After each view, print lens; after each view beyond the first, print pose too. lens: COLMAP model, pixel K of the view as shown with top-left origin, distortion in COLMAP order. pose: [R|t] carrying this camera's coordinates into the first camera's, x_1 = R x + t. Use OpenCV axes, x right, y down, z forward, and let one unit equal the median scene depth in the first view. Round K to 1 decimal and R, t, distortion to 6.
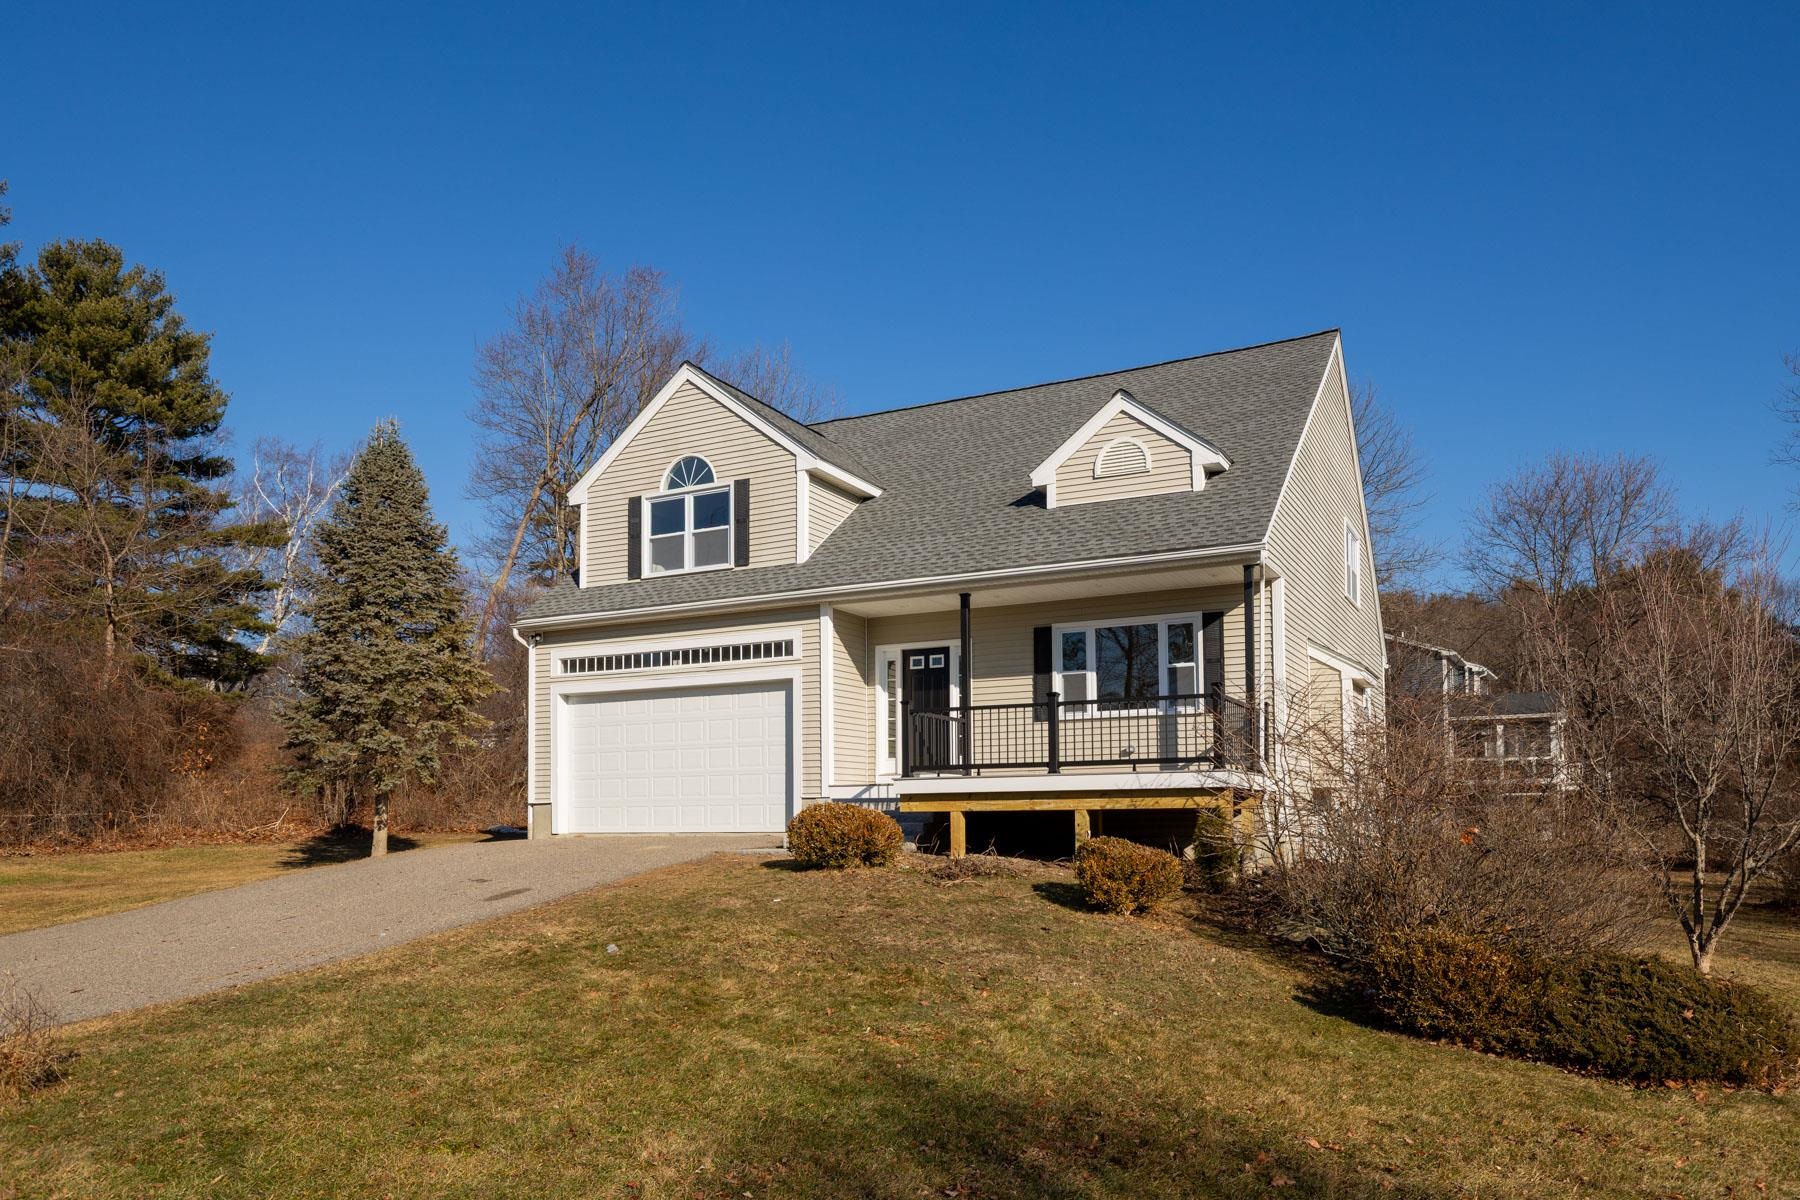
lens RADIAL K [[1411.1, 0, 900.0], [0, 1411.1, 600.0], [0, 0, 1]] dist [-0.003337, -0.000251]
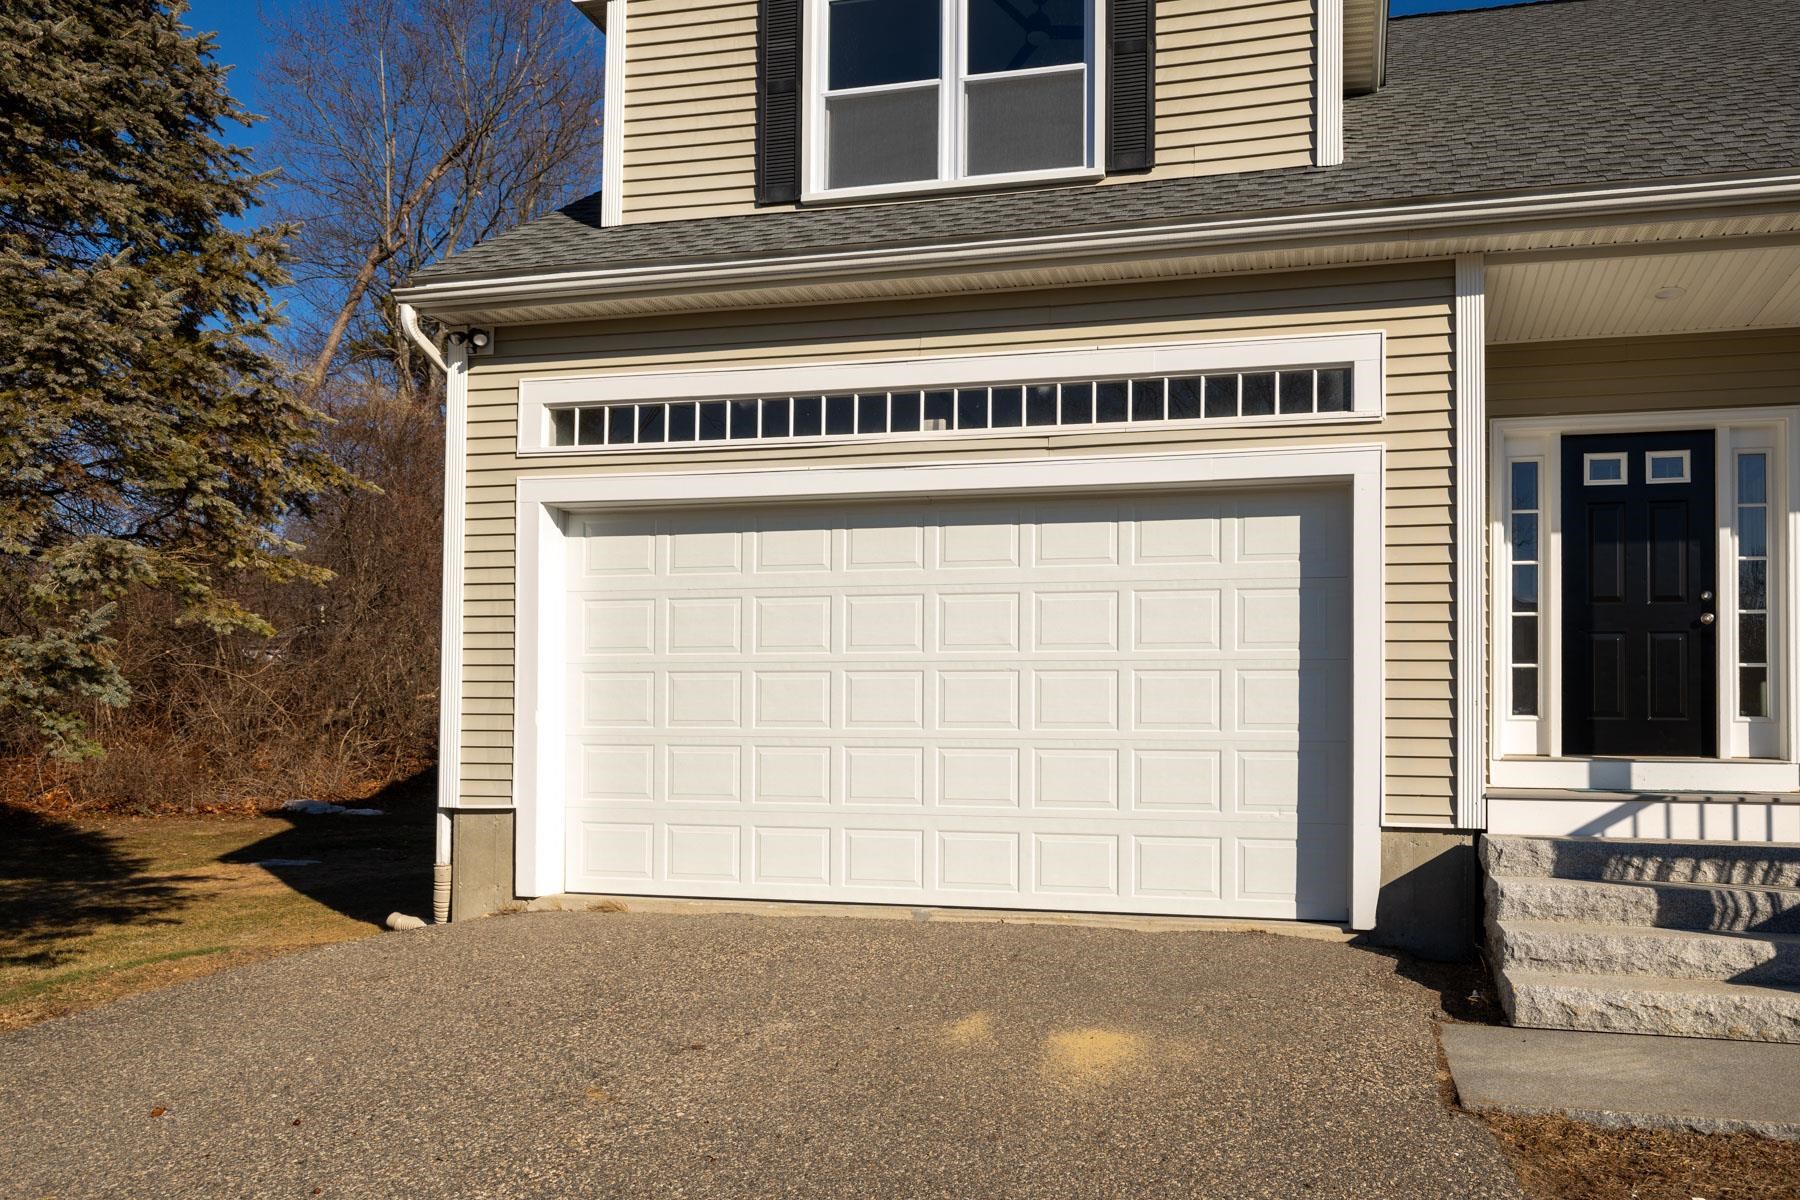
lens RADIAL K [[1265.6, 0, 1094.3], [0, 1265.6, 660.7], [0, 0, 1]] dist [-0.000884, 0.001607]
pose [[0.954750, 0.040518, 0.294638, -0.217525], [-0.065009, 0.995151, 0.073808, 0.079153], [-0.290219, -0.089623, 0.952754, 0.705205]]
